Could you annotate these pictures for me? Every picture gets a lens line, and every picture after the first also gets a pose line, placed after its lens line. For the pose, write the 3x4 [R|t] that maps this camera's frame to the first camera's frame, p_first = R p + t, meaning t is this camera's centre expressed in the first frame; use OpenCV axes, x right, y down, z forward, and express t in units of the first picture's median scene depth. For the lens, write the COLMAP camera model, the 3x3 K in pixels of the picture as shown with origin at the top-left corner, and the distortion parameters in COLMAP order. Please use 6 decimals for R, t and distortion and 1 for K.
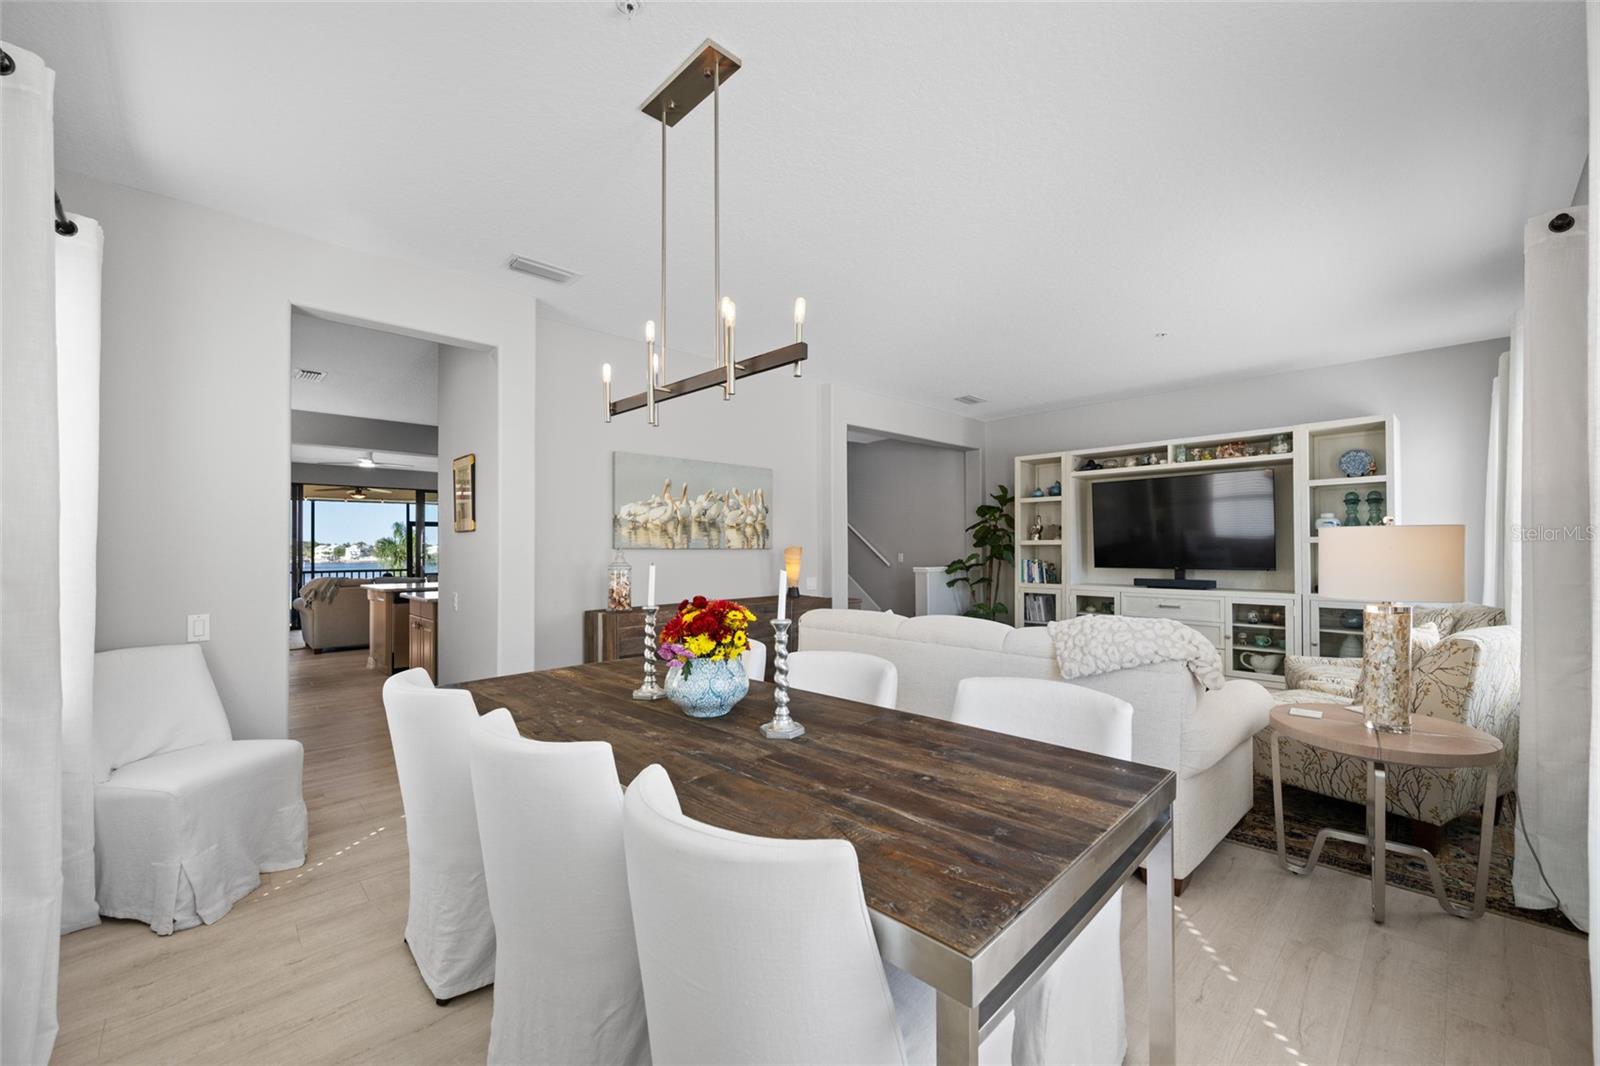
lens RADIAL K [[635.2, 0, 799.7], [0, 635.2, 542.3], [0, 0, 1]] dist [0.006263, -0.000185]
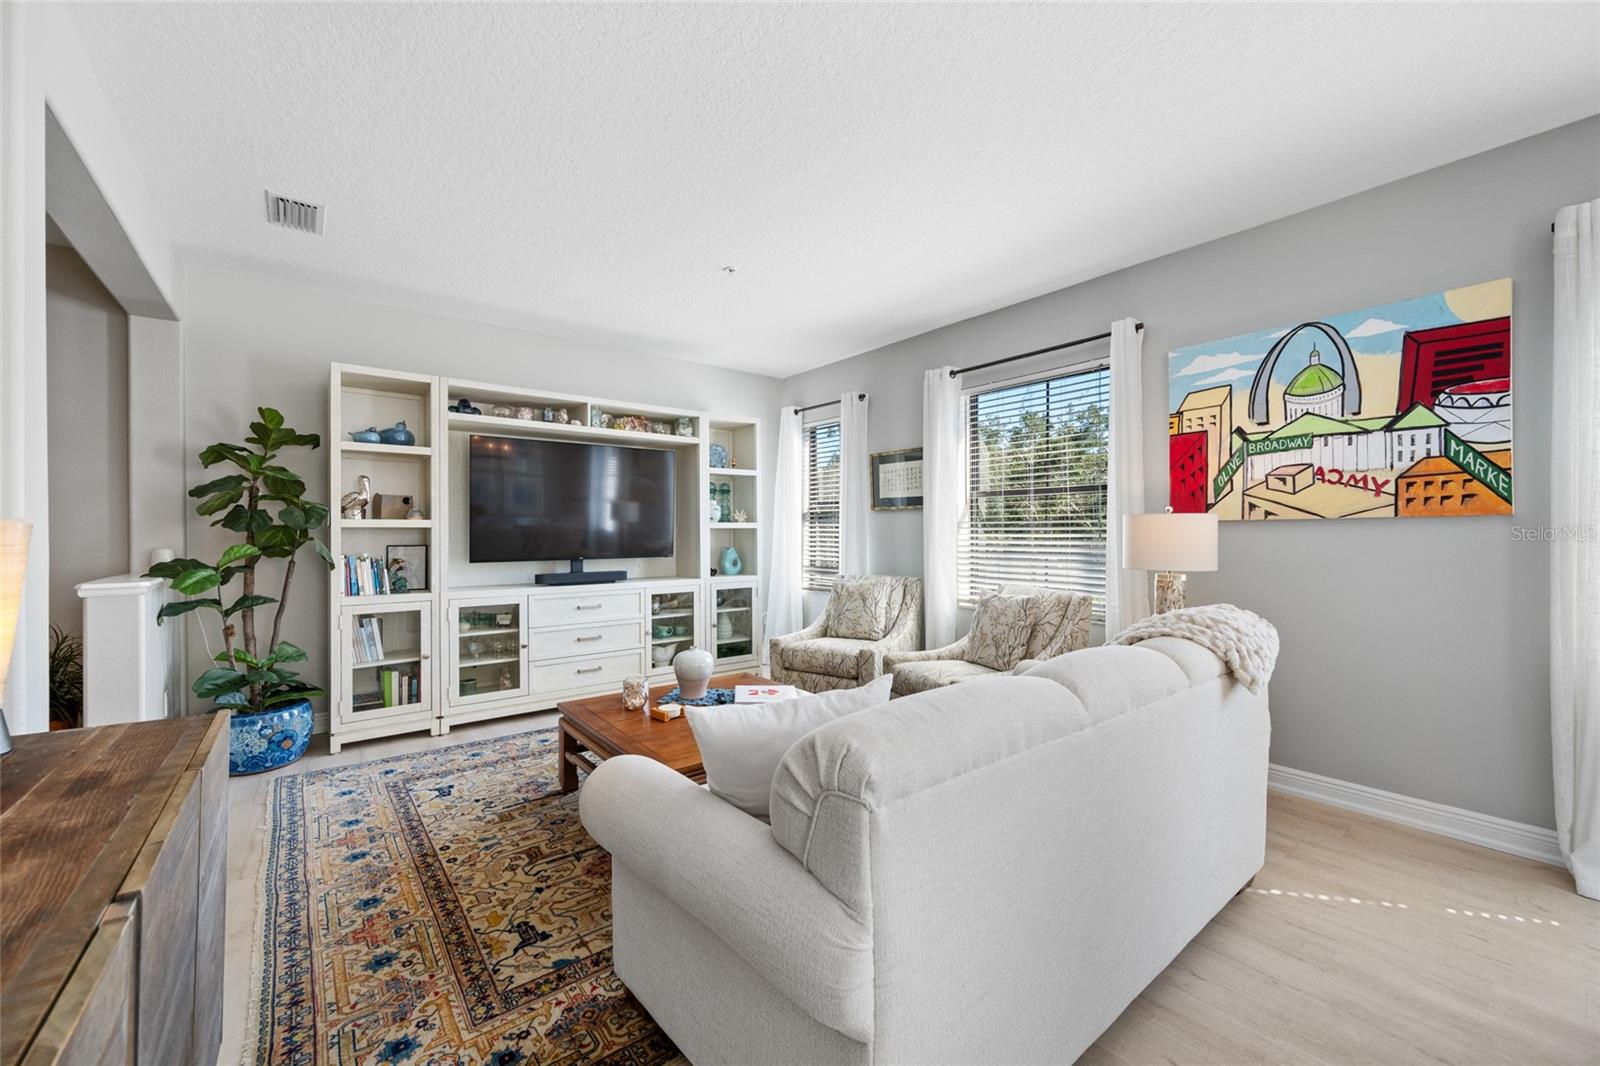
lens RADIAL K [[635.2, 0, 804.7], [0, 635.2, 532.9], [0, 0, 1]] dist [0.006263, -0.000185]
pose [[0.084922, 0.004800, 0.996376, -0.180490], [-0.005117, 0.999977, -0.004382, 0.010759], [-0.996374, -0.004727, 0.084945, 0.651012]]
